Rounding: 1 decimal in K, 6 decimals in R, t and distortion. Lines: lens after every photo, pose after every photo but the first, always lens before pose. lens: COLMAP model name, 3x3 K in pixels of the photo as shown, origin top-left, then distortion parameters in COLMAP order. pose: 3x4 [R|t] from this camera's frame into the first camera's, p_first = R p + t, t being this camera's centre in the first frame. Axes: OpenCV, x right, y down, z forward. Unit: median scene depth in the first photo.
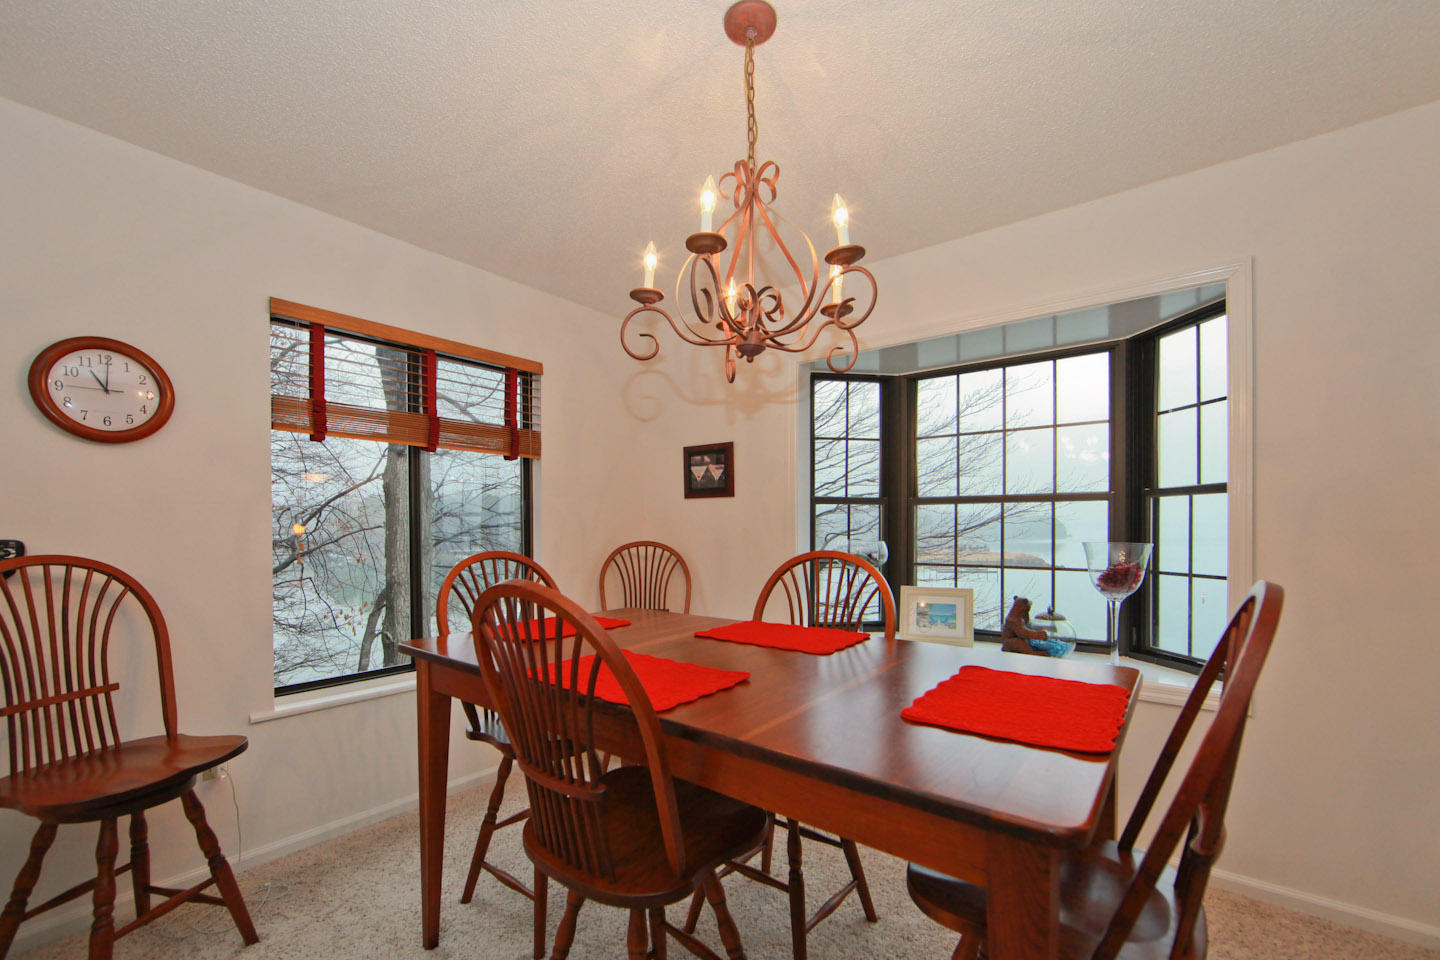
lens RADIAL K [[581.1, 0, 716.8], [0, 581.1, 539.5], [0, 0, 1]] dist [-0.014480, 0.002593]
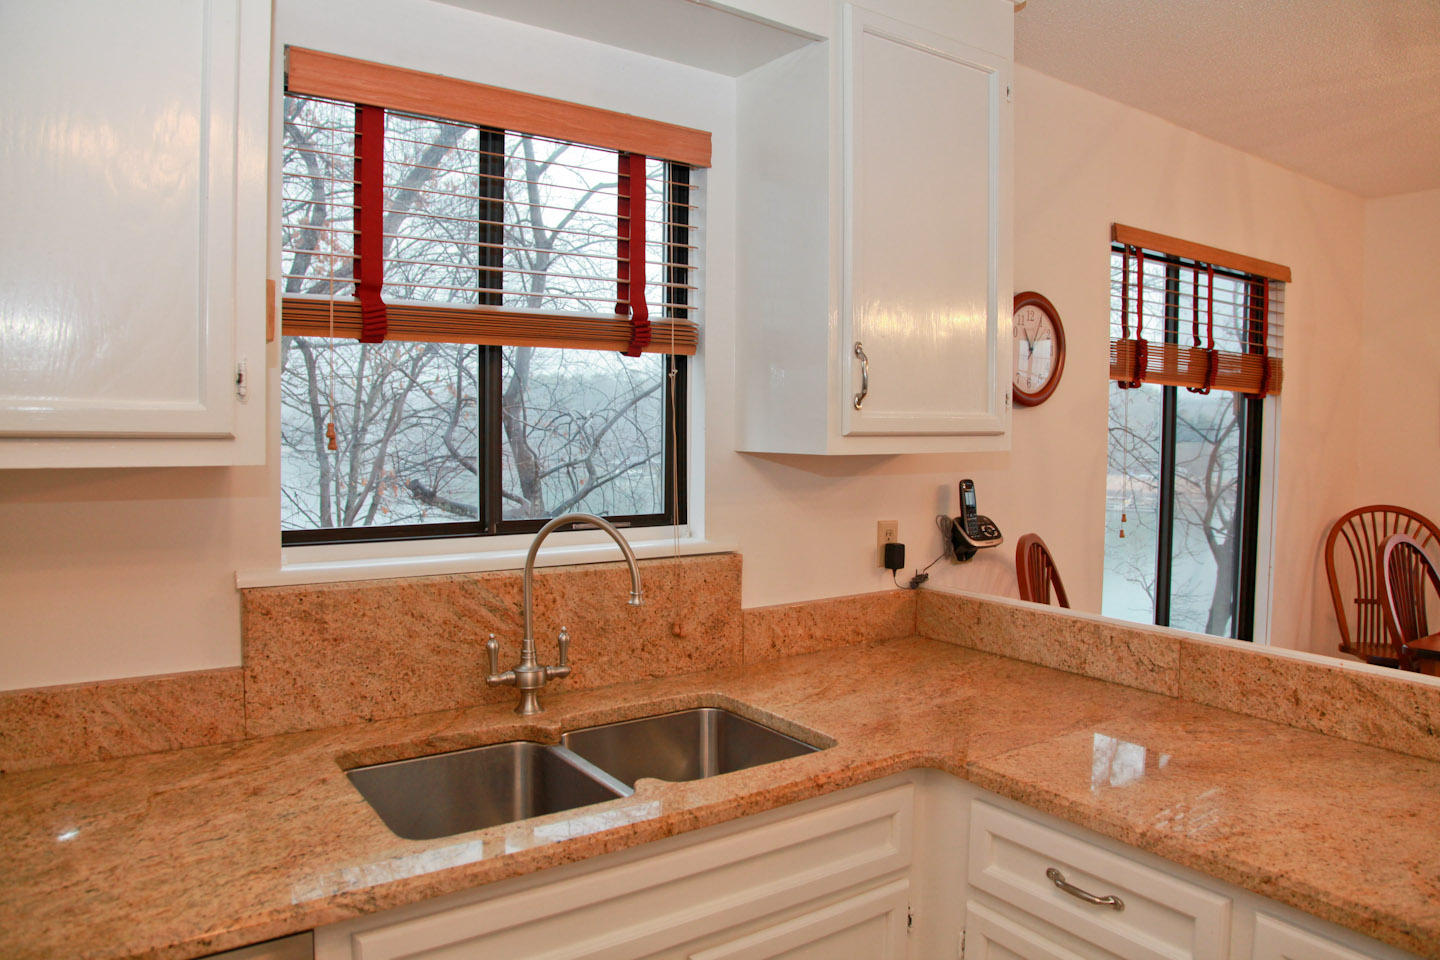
lens RADIAL K [[981.9, 0, 739.7], [0, 981.9, 482.7], [0, 0, 1]] dist [-0.094866, 0.035636]
pose [[0.968389, 0.027200, -0.247956, -0.894546], [-0.019171, 0.999213, 0.034739, -0.074531], [0.248705, -0.028887, 0.968148, -0.487411]]
